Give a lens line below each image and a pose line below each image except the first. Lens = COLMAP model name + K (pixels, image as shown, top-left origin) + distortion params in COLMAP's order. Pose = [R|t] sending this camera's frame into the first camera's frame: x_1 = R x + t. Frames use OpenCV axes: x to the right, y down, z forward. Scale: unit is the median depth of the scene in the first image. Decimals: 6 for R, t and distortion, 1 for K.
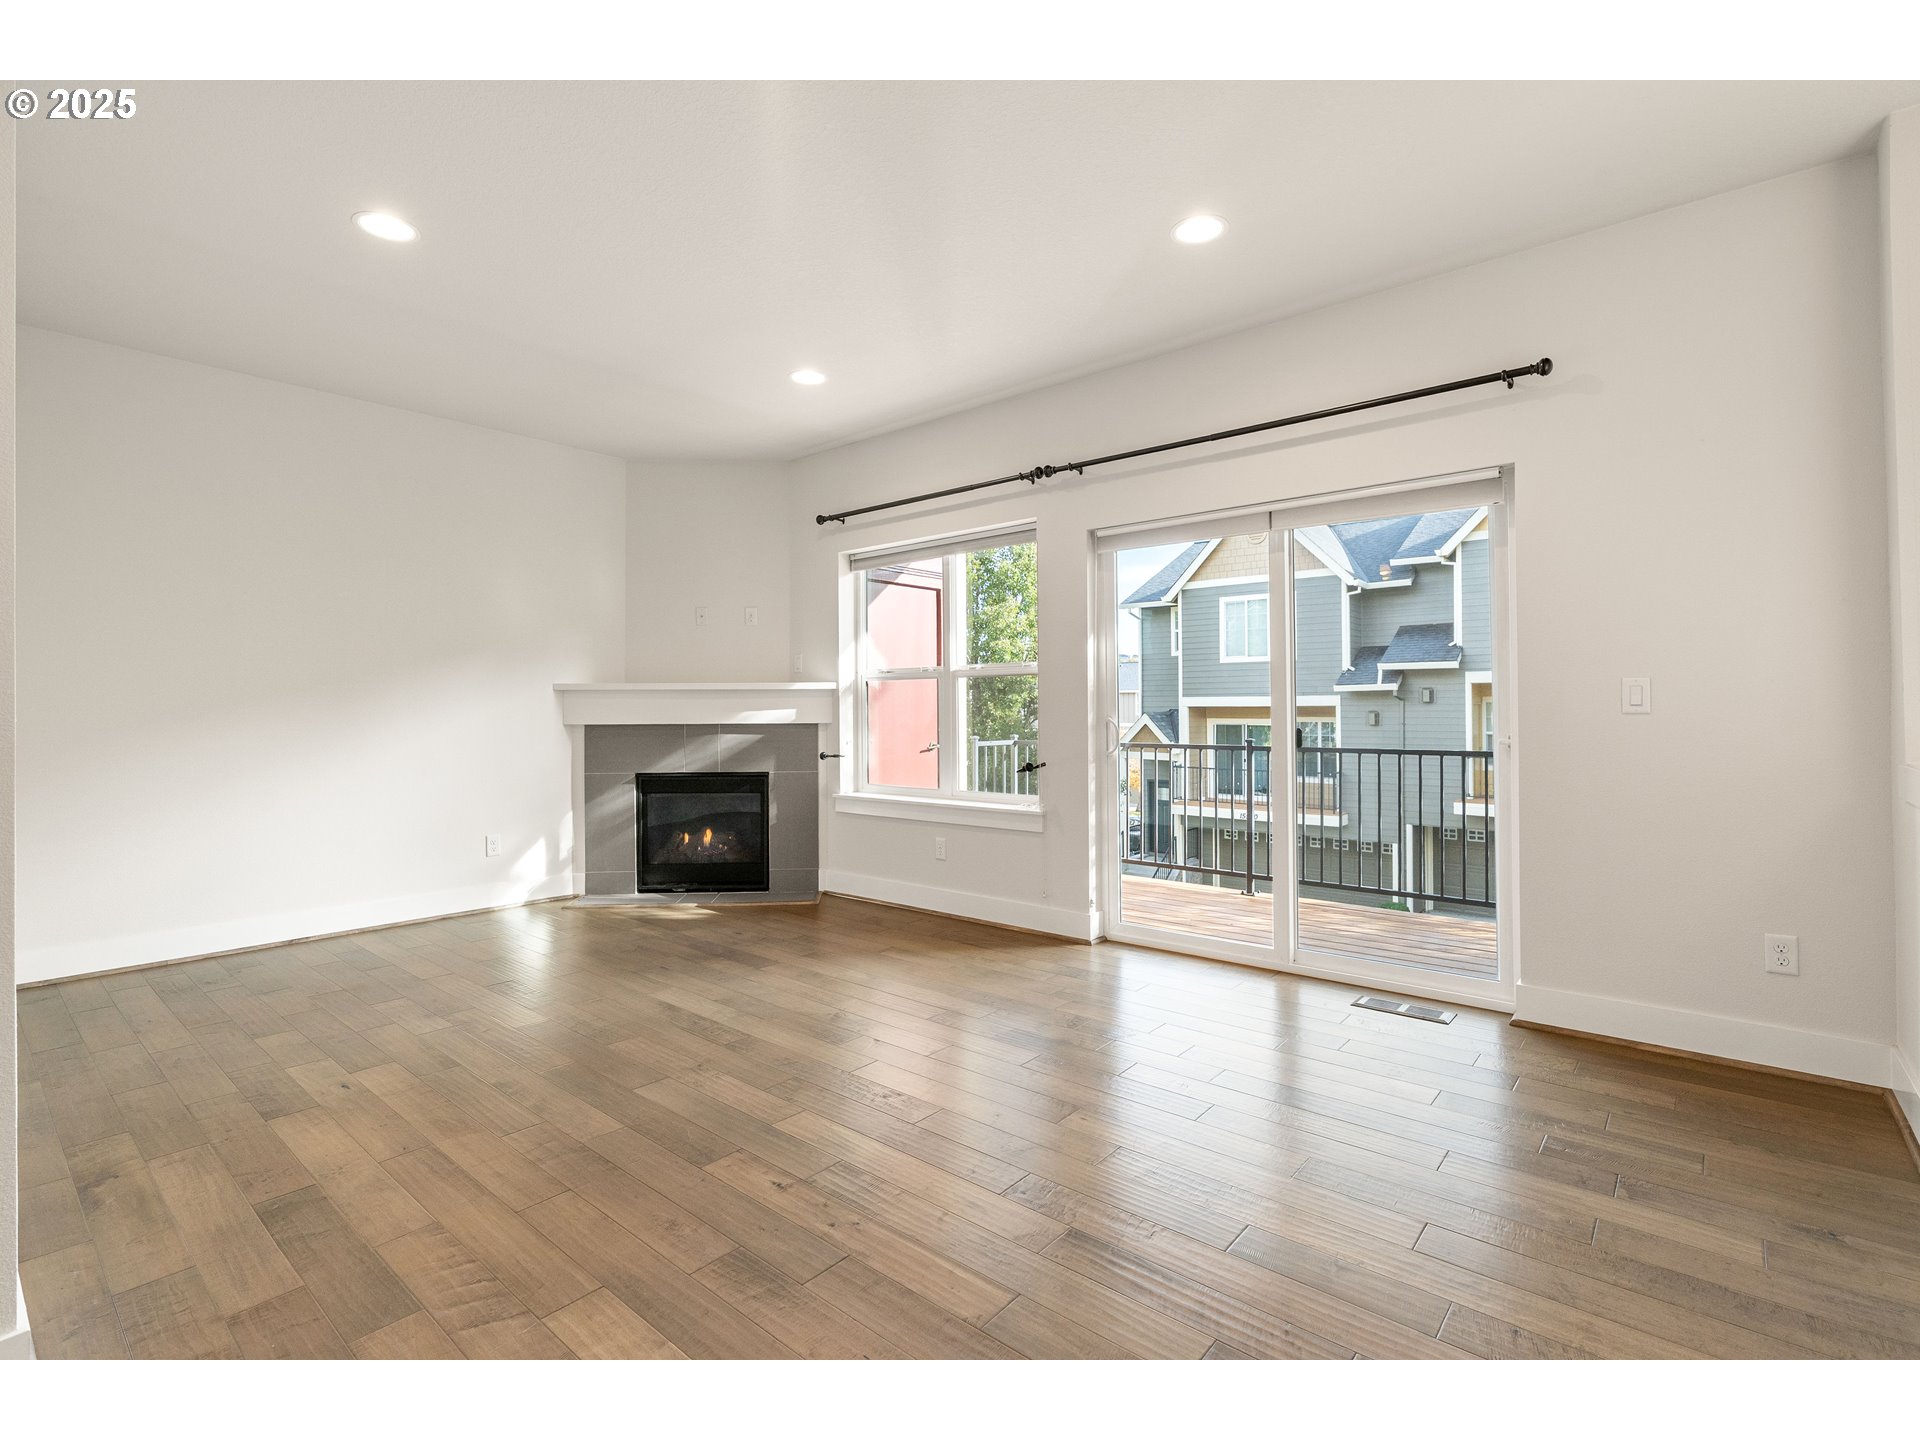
lens RADIAL K [[888.1, 0, 963.9], [0, 888.1, 707.7], [0, 0, 1]] dist [-0.006233, 0.000097]
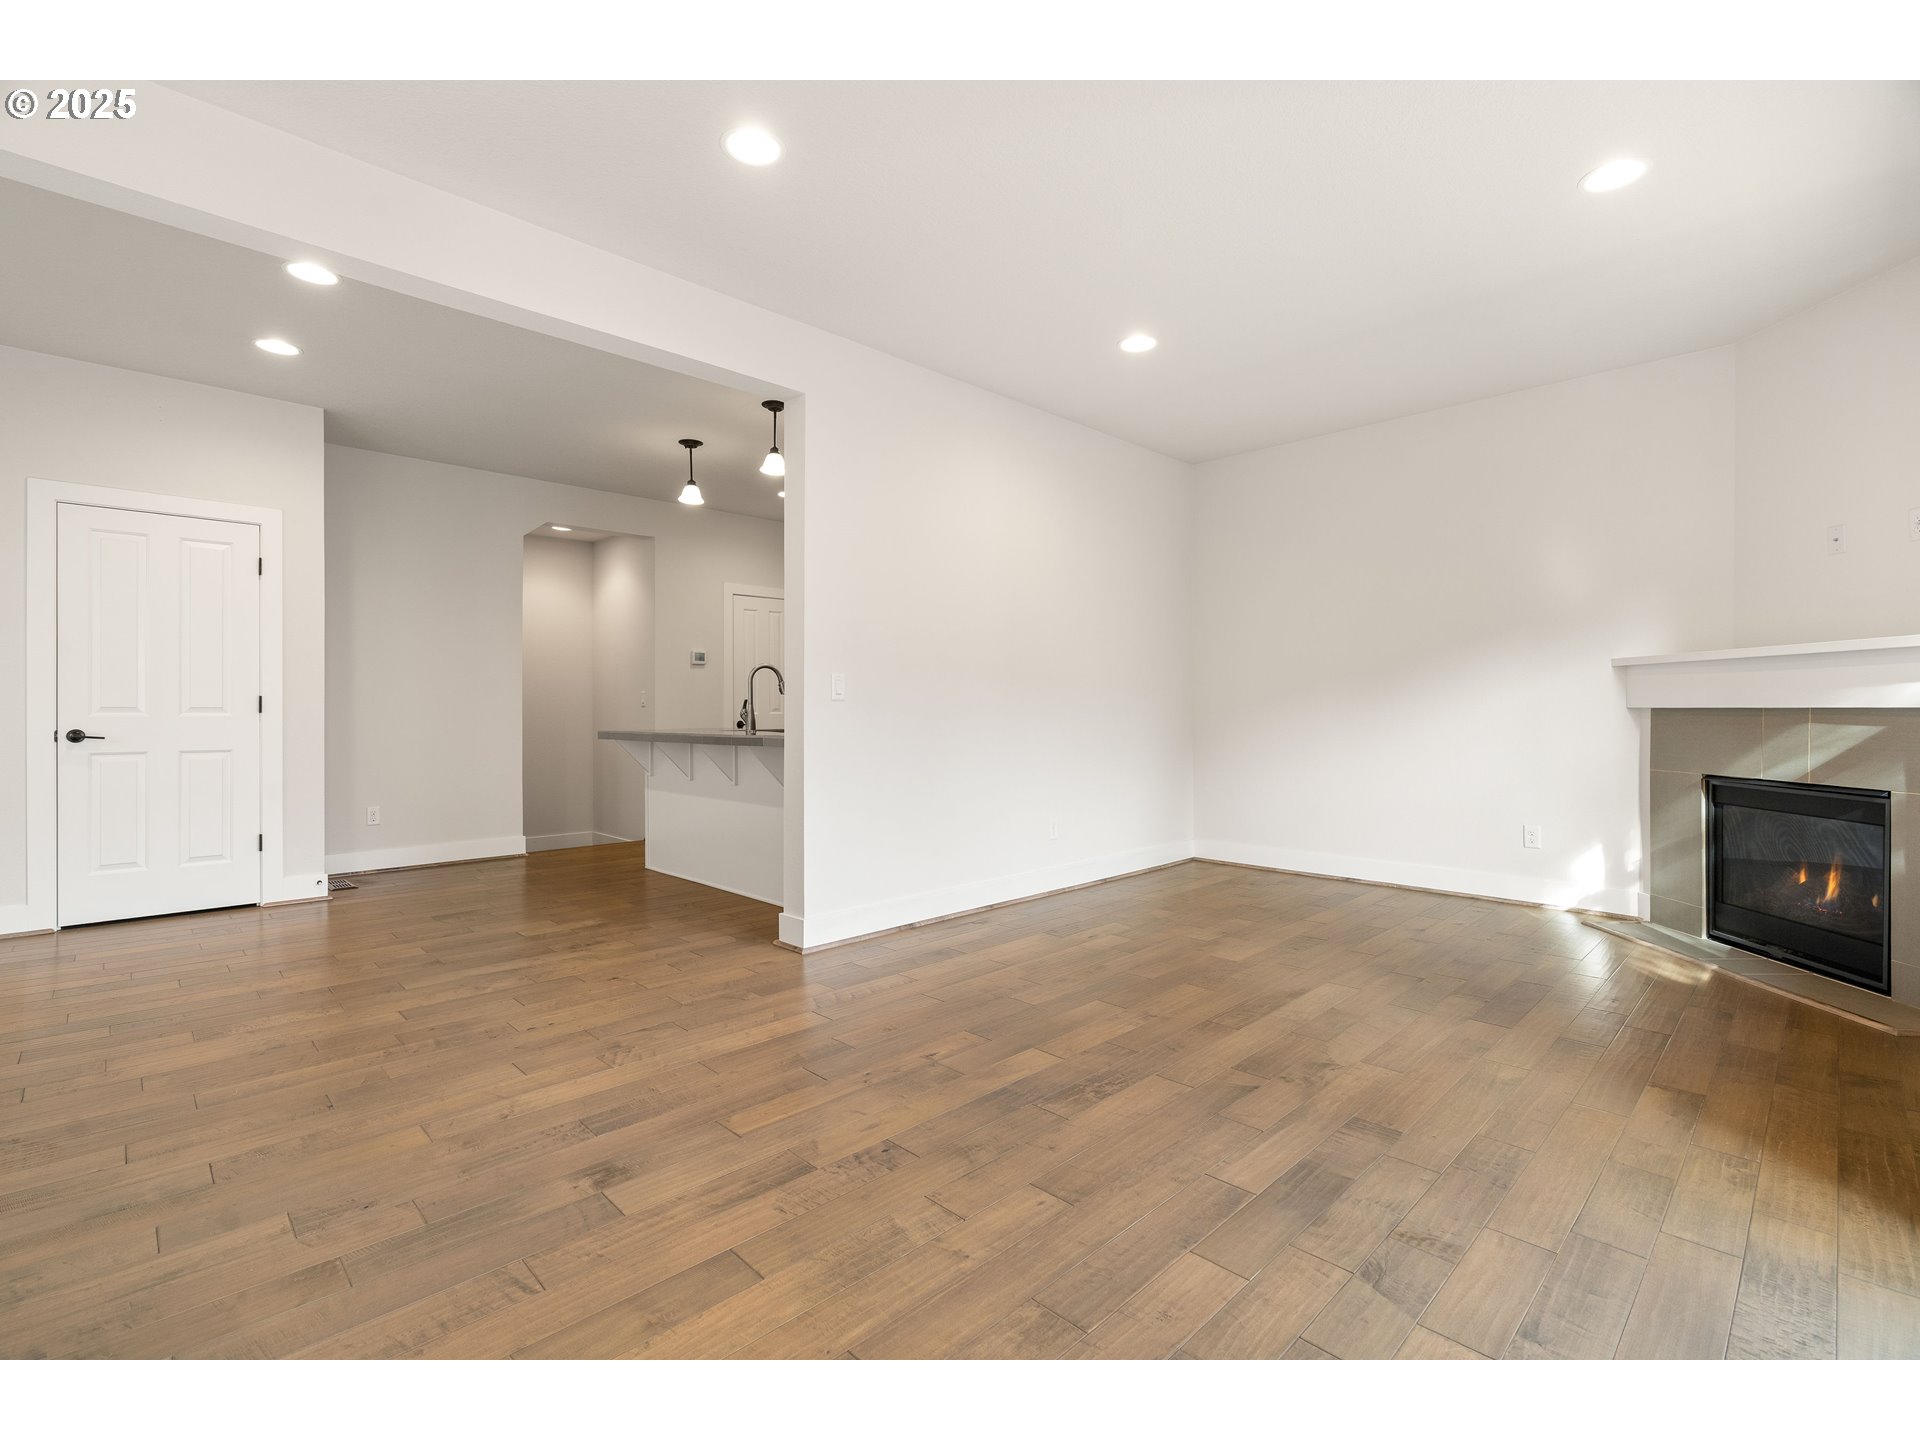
lens RADIAL K [[870.9, 0, 961.0], [0, 870.9, 709.9], [0, 0, 1]] dist [-0.005194, 0.000583]
pose [[-0.089351, 0.005919, -0.995983, 0.402782], [0.003525, 0.999978, 0.005627, 0.014199], [0.995994, -0.003008, -0.089370, 0.452511]]
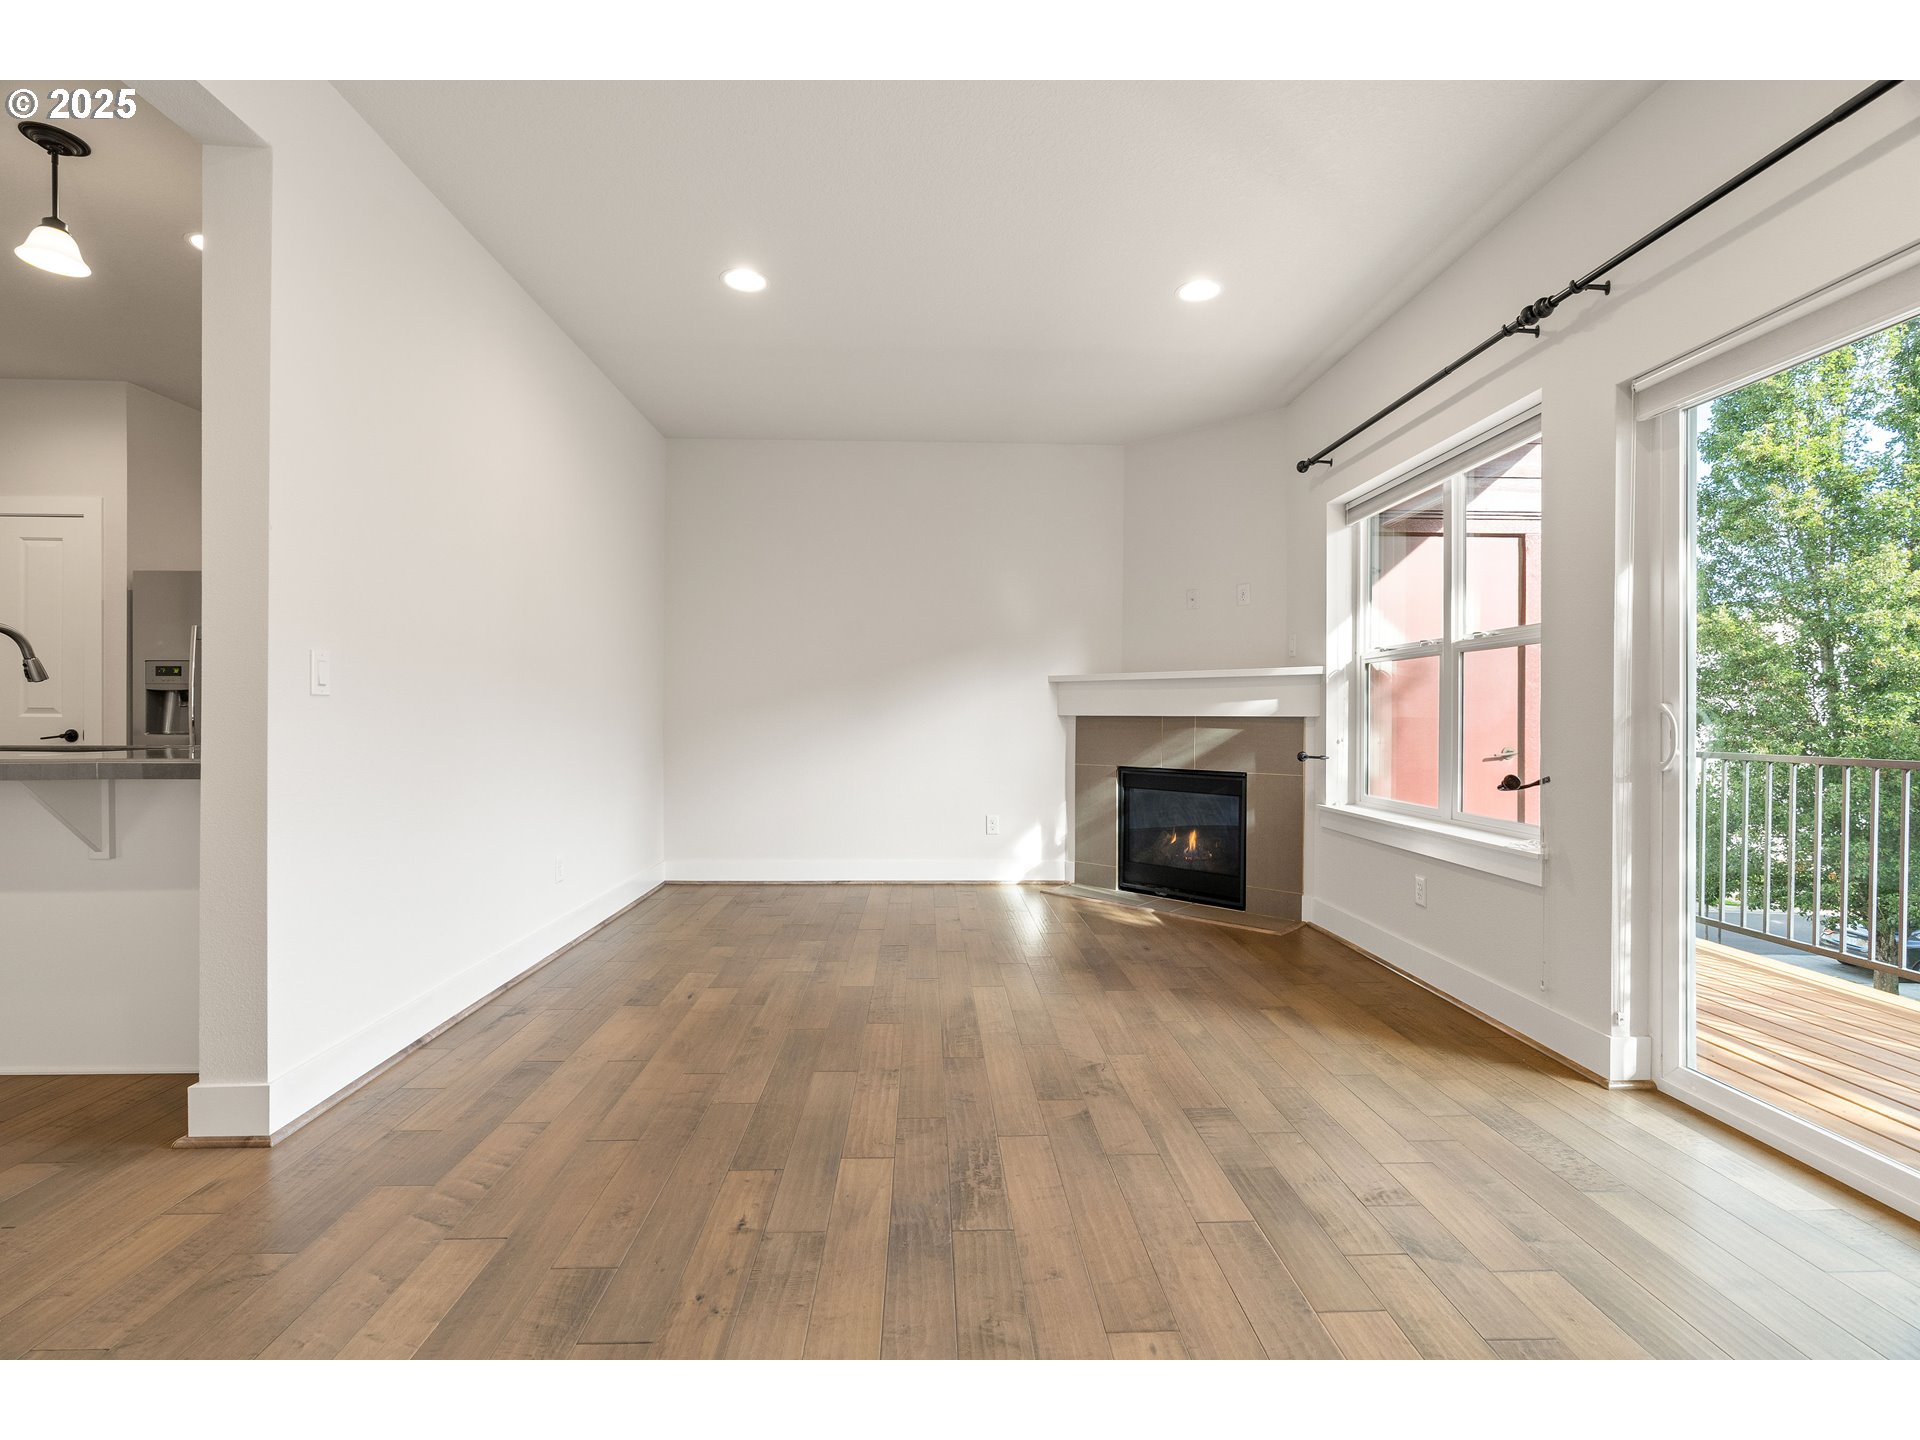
lens RADIAL K [[865.1, 0, 960.0], [0, 865.1, 720.0], [0, 0, 1]] dist [-0.012276, 0.004301]
pose [[0.674025, 0.010965, -0.738627, 0.214107], [-0.006938, 0.999940, 0.008513, 0.016278], [0.738676, -0.000613, 0.674060, 0.233781]]
